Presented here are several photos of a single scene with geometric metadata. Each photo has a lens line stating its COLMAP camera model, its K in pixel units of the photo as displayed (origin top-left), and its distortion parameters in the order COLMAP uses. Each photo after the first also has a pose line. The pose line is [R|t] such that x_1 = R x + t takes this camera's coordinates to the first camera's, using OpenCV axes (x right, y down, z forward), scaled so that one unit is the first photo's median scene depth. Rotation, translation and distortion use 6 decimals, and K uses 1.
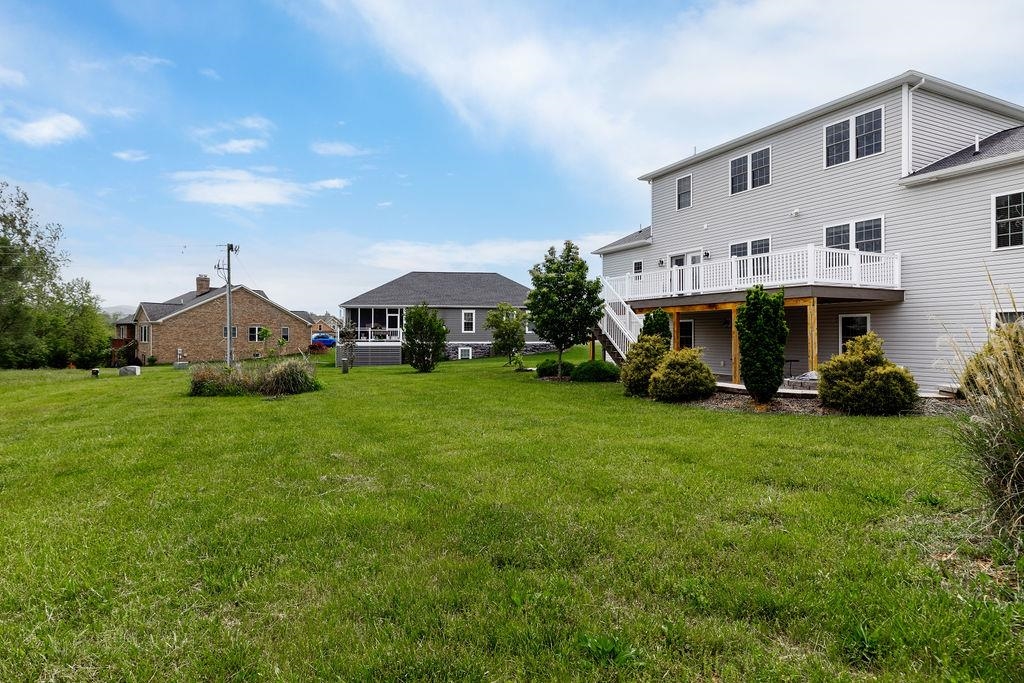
lens RADIAL K [[589.6, 0, 519.6], [0, 589.6, 339.6], [0, 0, 1]] dist [0.011831, -0.000053]
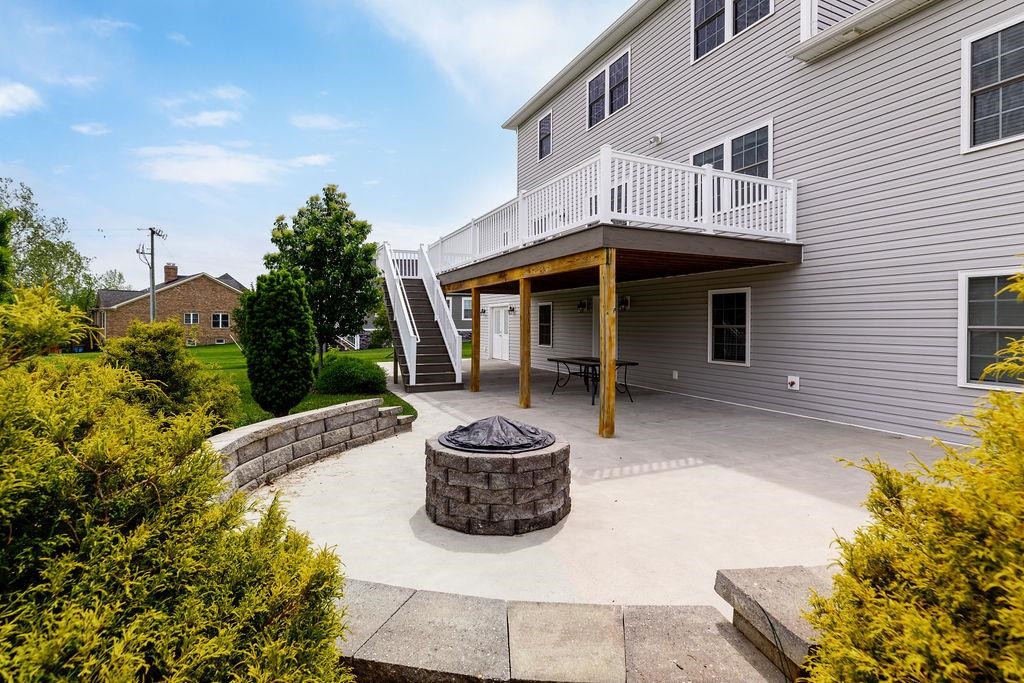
lens RADIAL K [[491.9, 0, 534.2], [0, 491.9, 329.0], [0, 0, 1]] dist [0.005010, -0.000172]
pose [[0.999911, 0.002426, -0.013137, 0.350384], [-0.002347, 0.999979, 0.005995, -0.003865], [0.013152, -0.005964, 0.999896, 0.459869]]
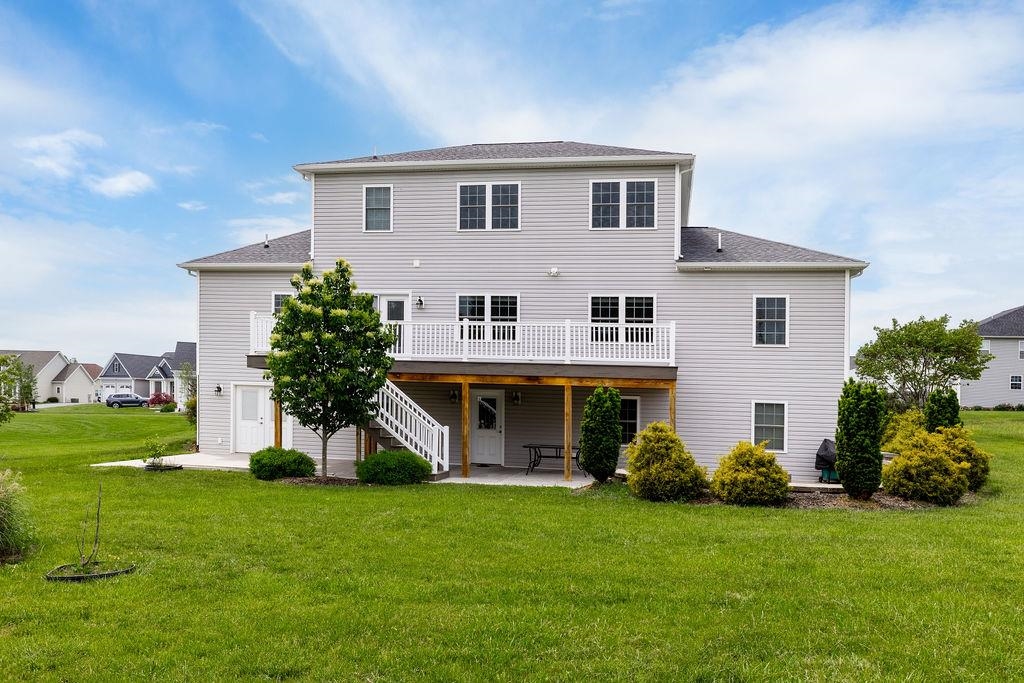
lens RADIAL K [[590.2, 0, 519.0], [0, 590.2, 418.2], [0, 0, 1]] dist [-0.003364, -0.000194]
pose [[0.554562, 0.010678, 0.832074, -0.269927], [-0.026820, 0.999628, 0.005047, -0.008659], [-0.831710, -0.025115, 0.554642, 0.592145]]
